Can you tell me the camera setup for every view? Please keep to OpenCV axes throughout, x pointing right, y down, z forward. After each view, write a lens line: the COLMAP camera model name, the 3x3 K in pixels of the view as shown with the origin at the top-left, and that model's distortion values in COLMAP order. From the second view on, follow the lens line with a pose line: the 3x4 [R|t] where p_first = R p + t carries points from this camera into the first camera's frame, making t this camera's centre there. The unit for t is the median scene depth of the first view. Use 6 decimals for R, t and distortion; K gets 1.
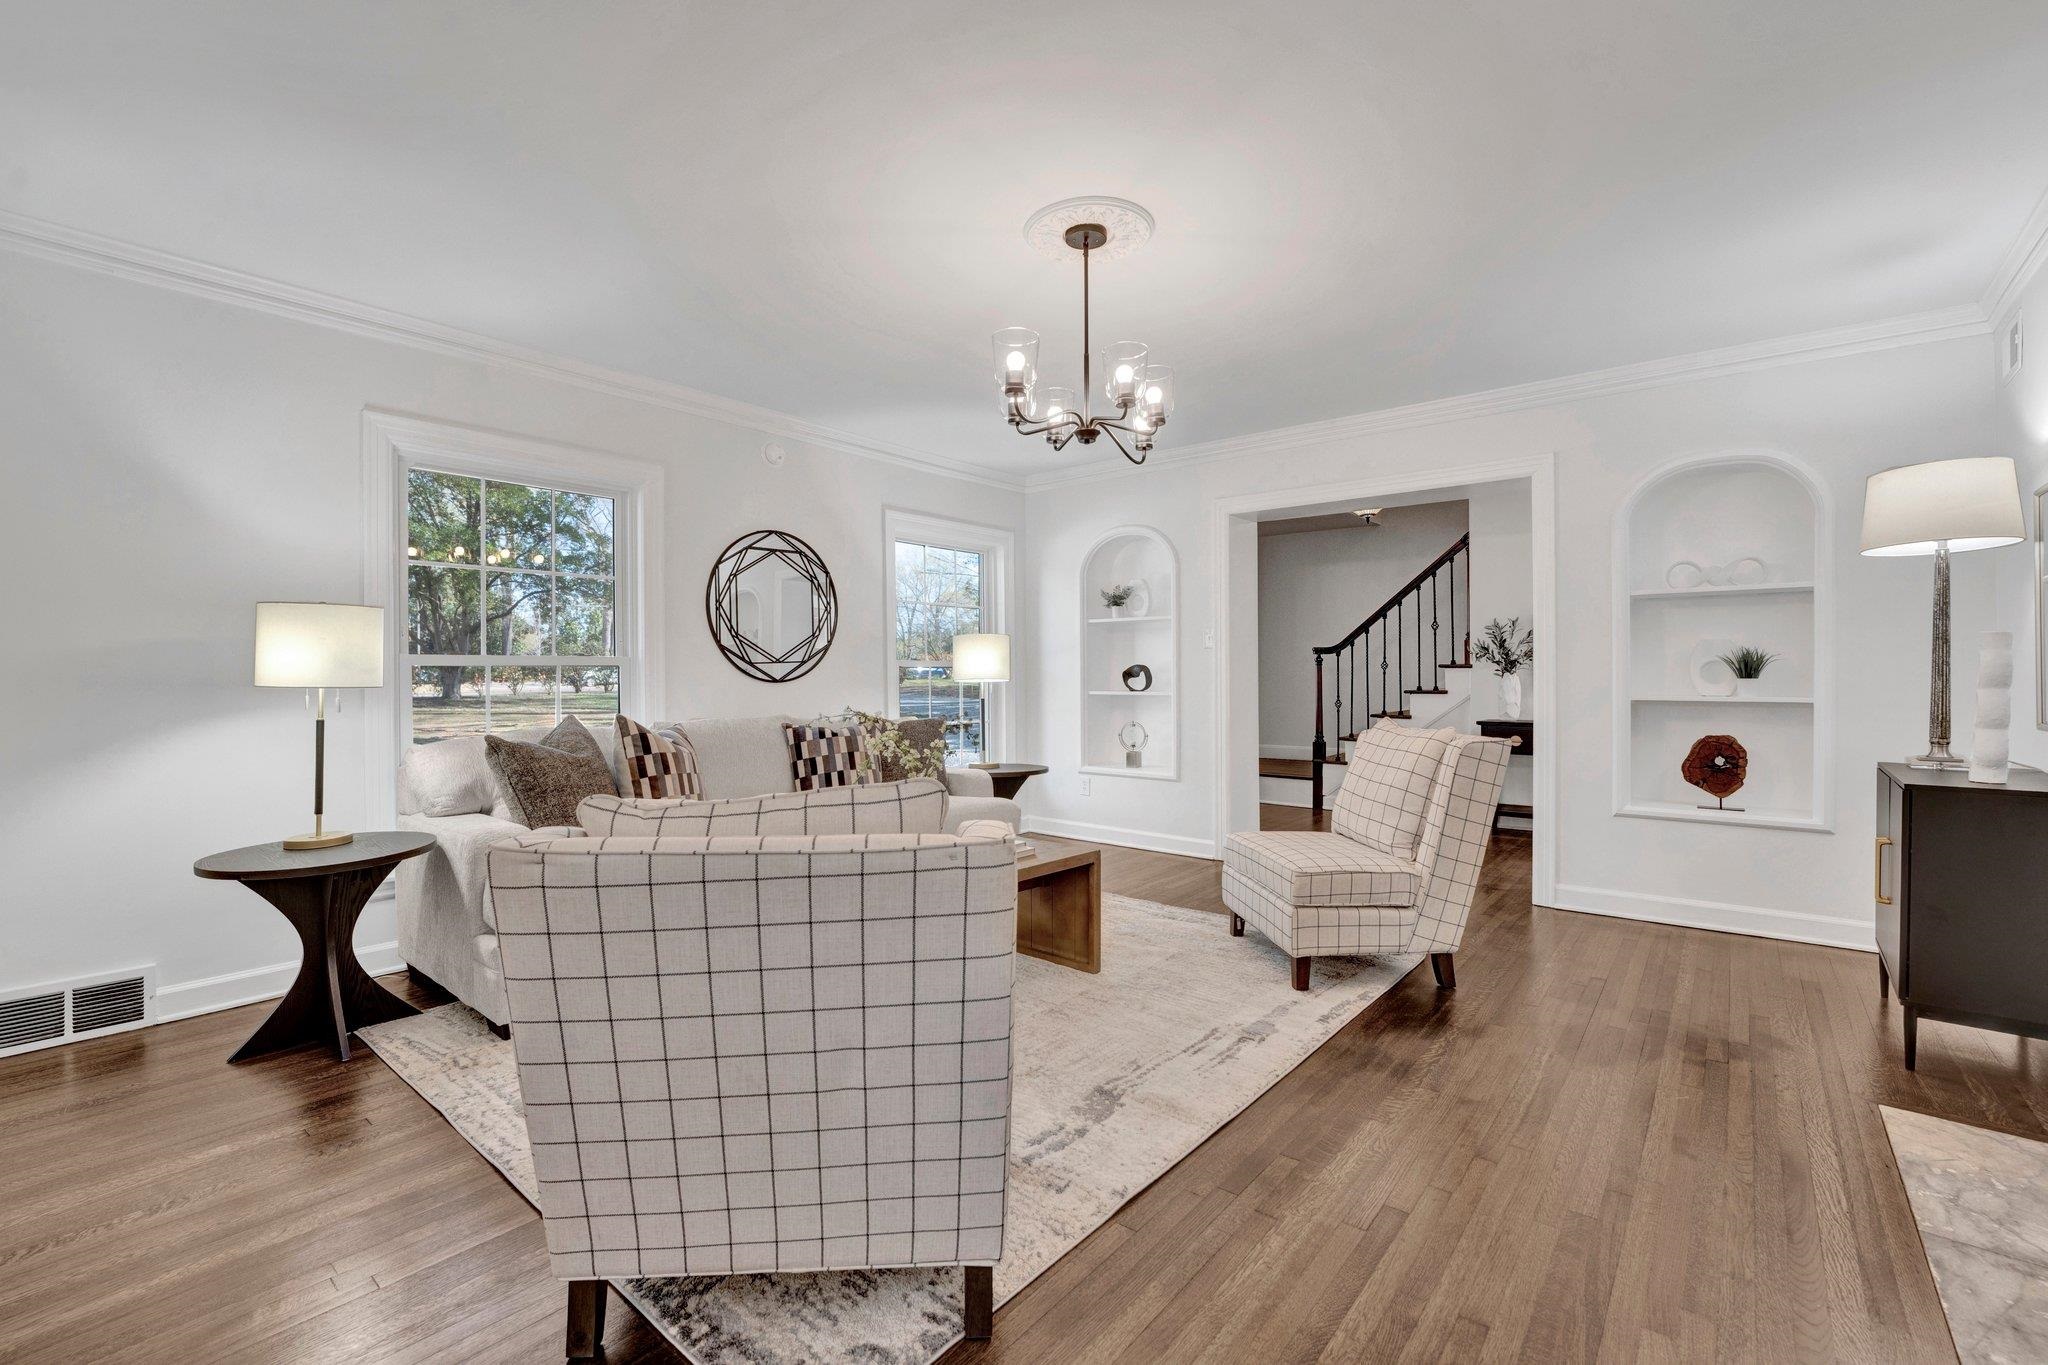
lens RADIAL K [[844.0, 0, 1012.1], [0, 844.0, 684.2], [0, 0, 1]] dist [-0.014121, 0.000683]
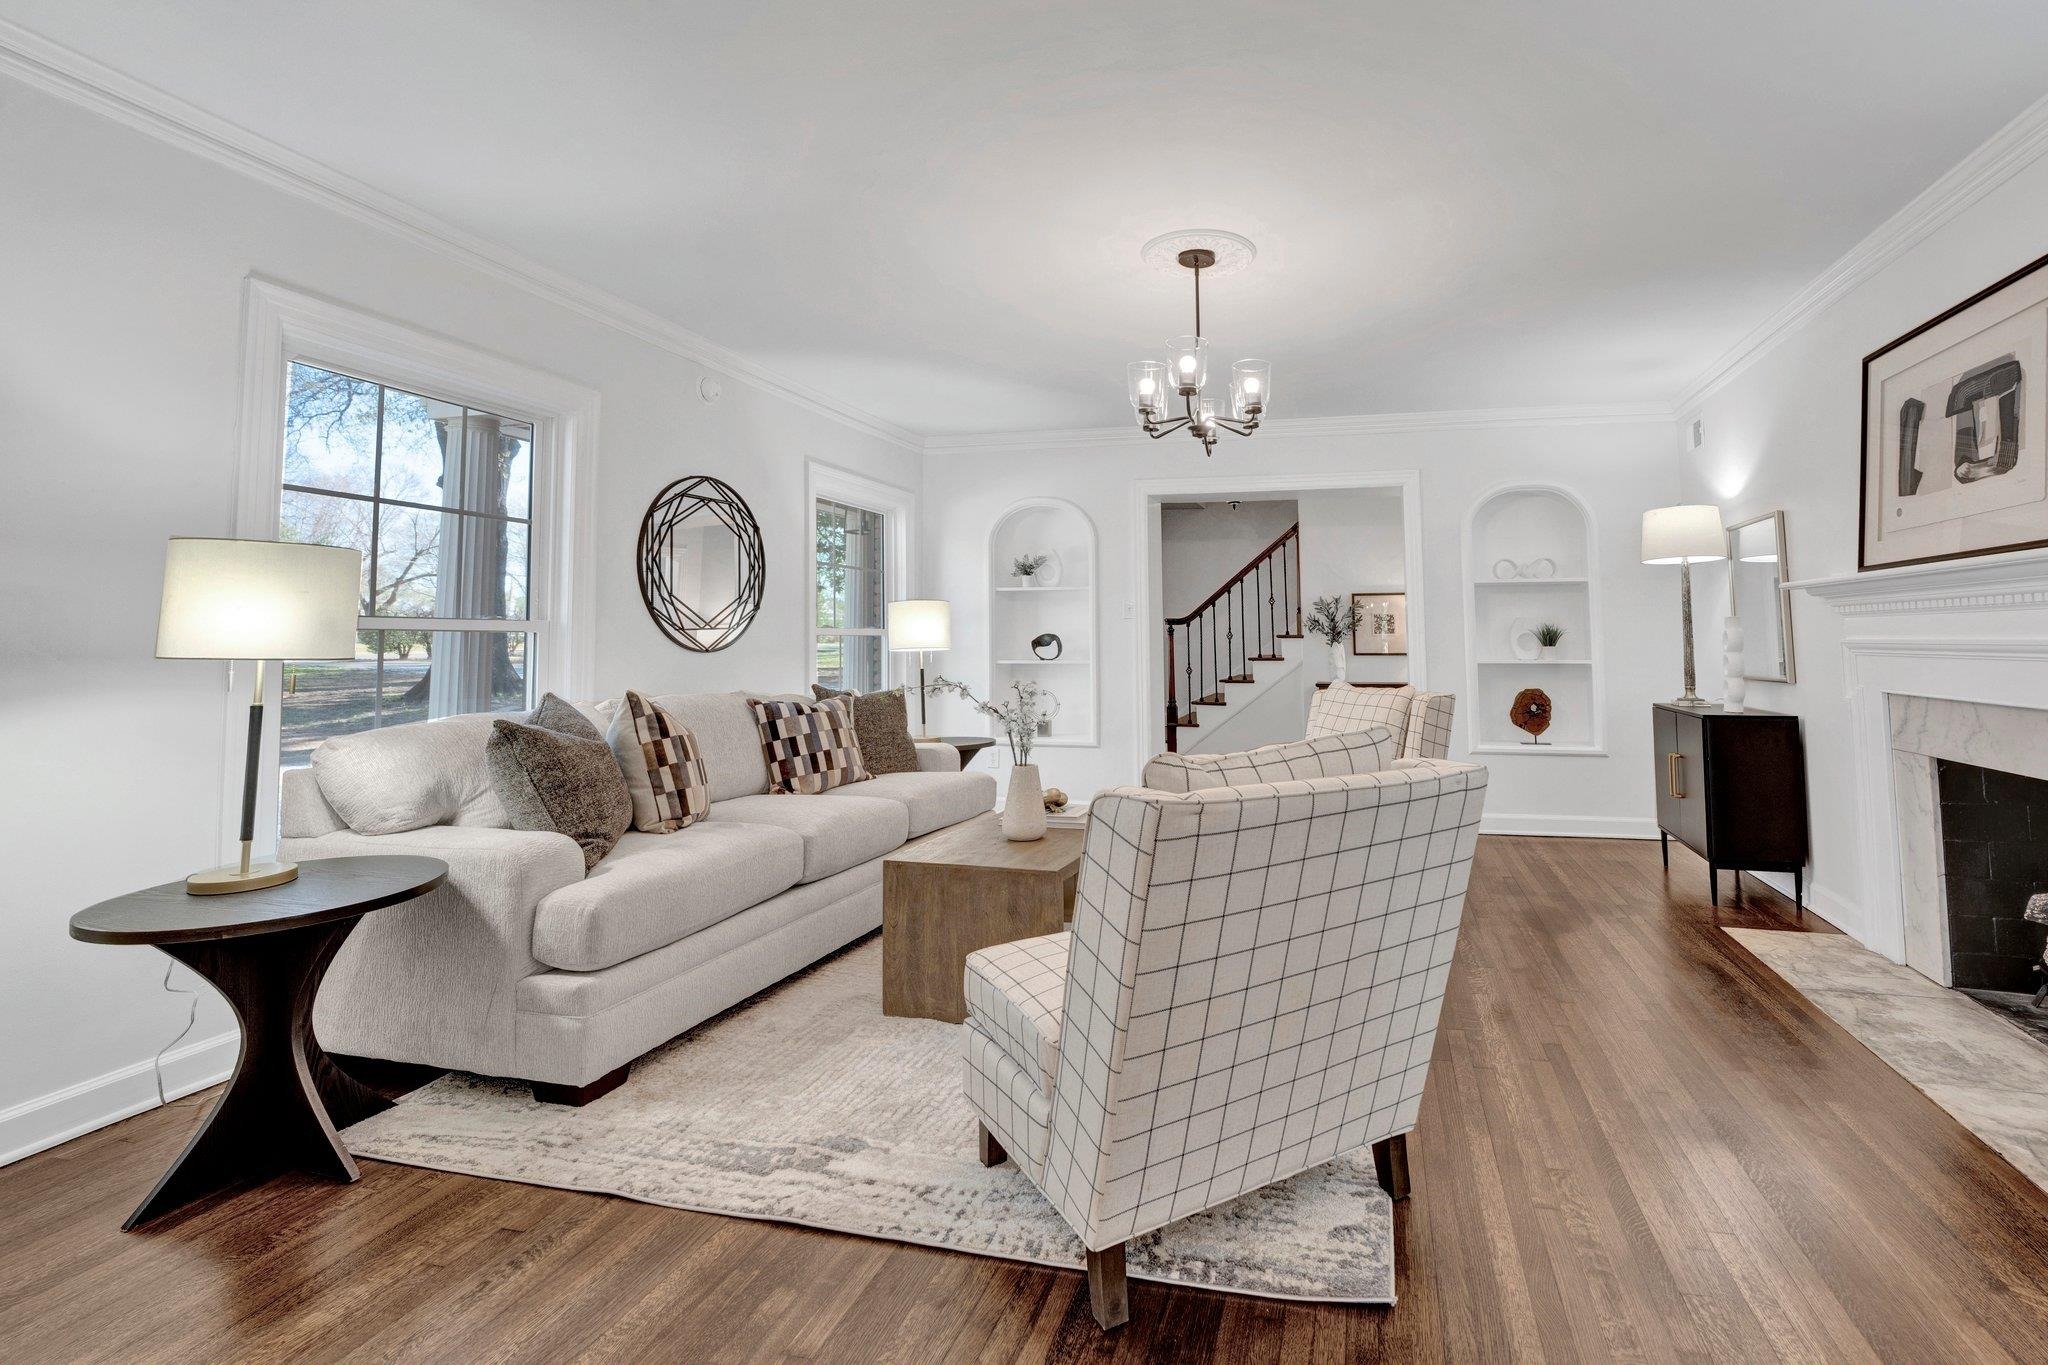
lens RADIAL K [[896.1, 0, 1127.3], [0, 896.1, 587.2], [0, 0, 1]] dist [-0.013821, -0.000459]
pose [[0.895795, 0.028637, 0.443544, -0.344291], [0.004437, 0.997296, -0.073351, 0.000616], [-0.444445, 0.067675, 0.893246, -0.006498]]
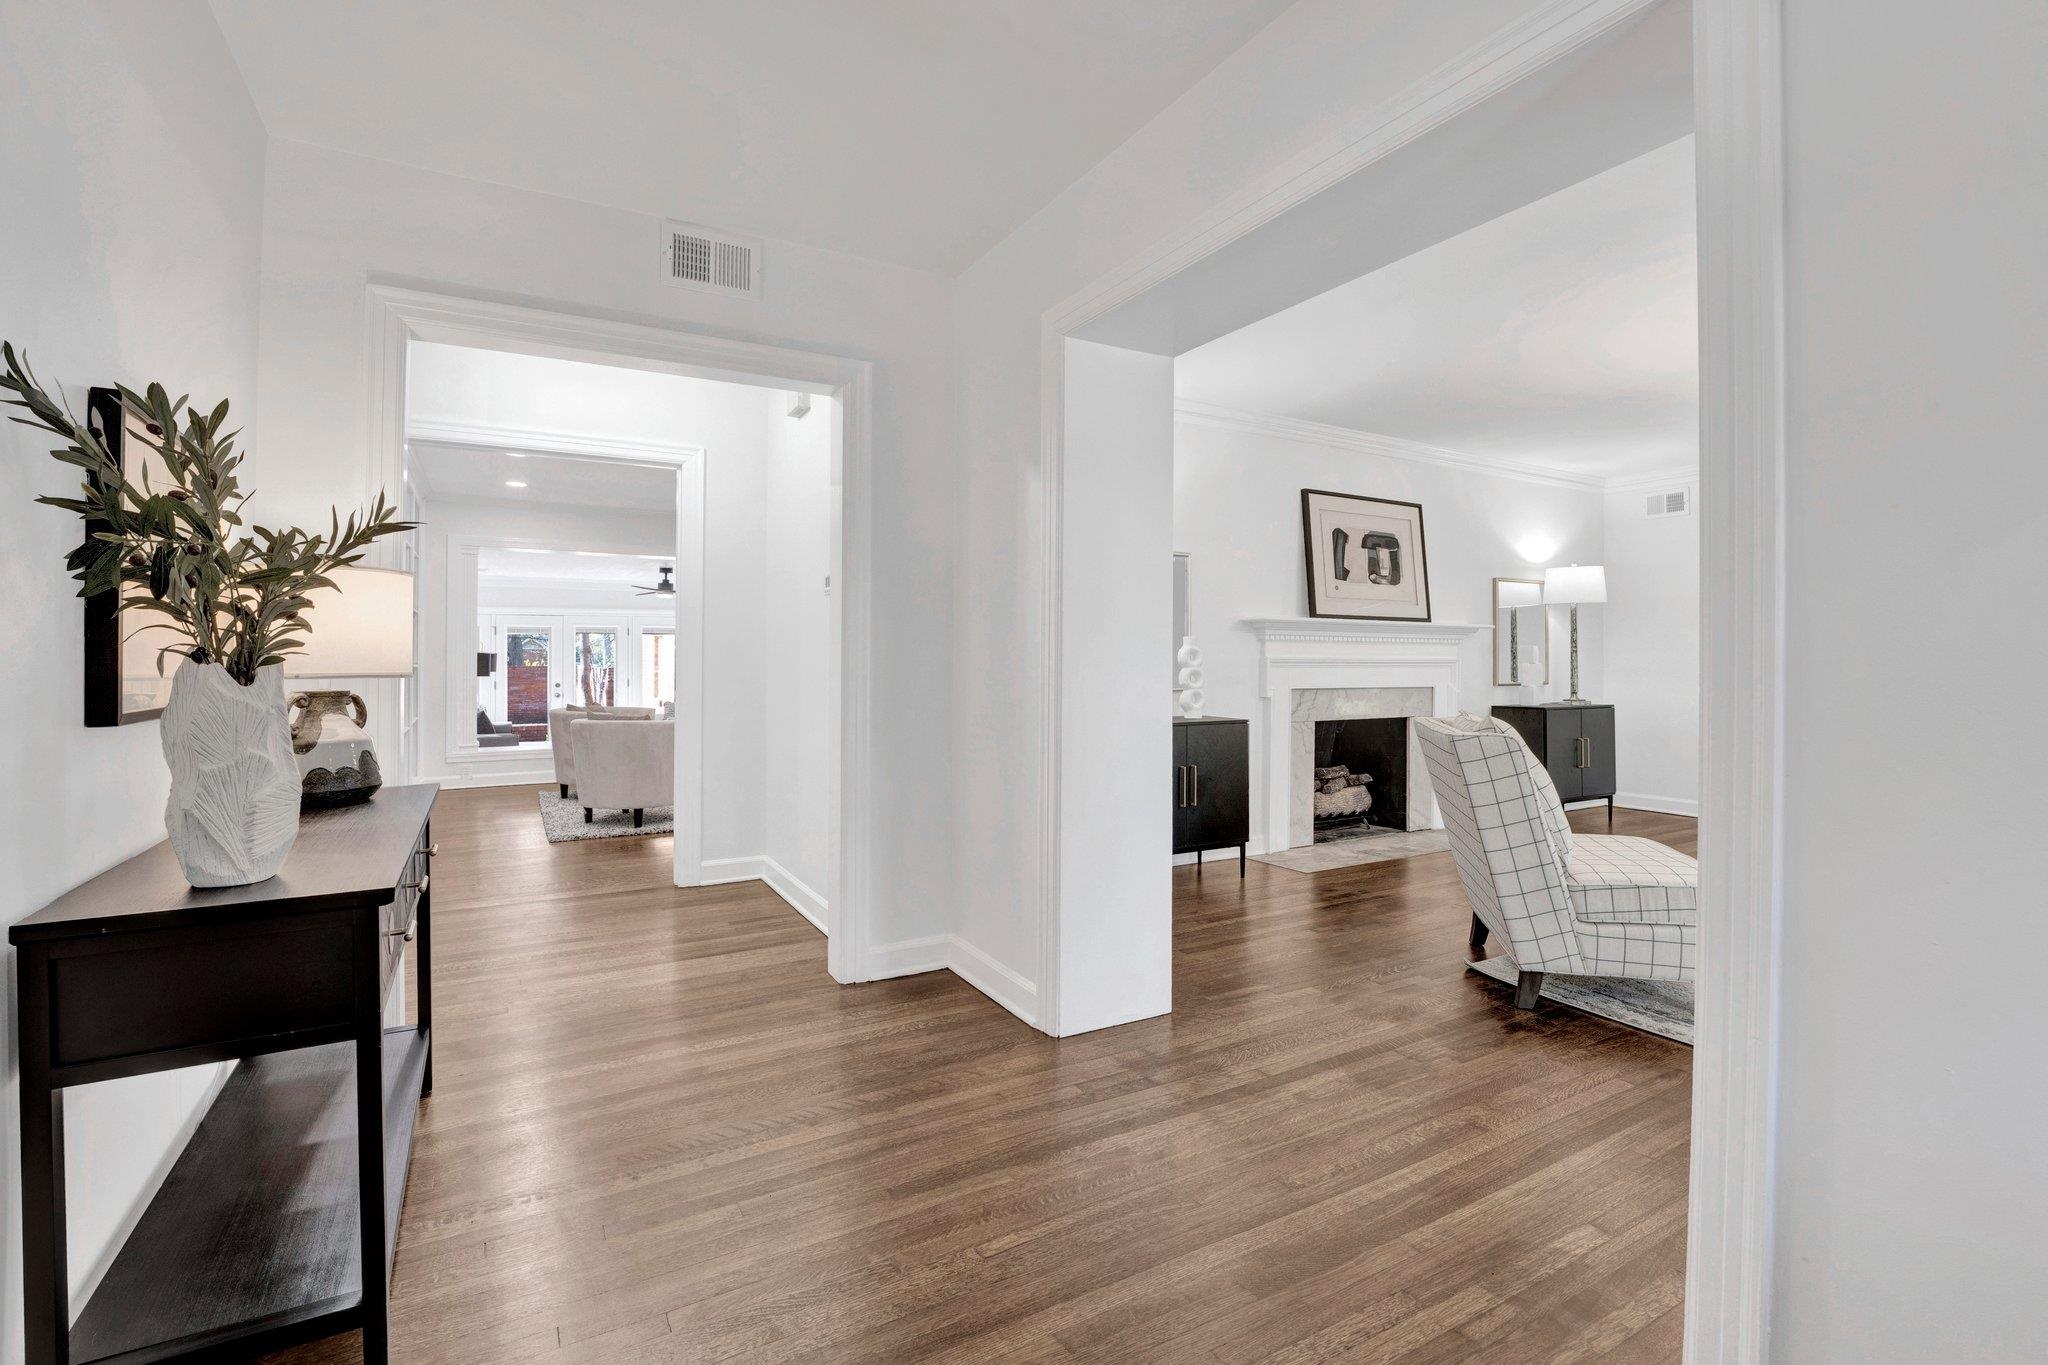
lens RADIAL K [[896.1, 0, 1006.5], [0, 896.1, 652.0], [0, 0, 1]] dist [-0.013821, -0.000459]
pose [[-0.932802, 0.003965, 0.360369, 0.505156], [0.005684, 0.999977, 0.003709, -0.022067], [-0.360346, 0.005508, -0.932803, 1.759253]]
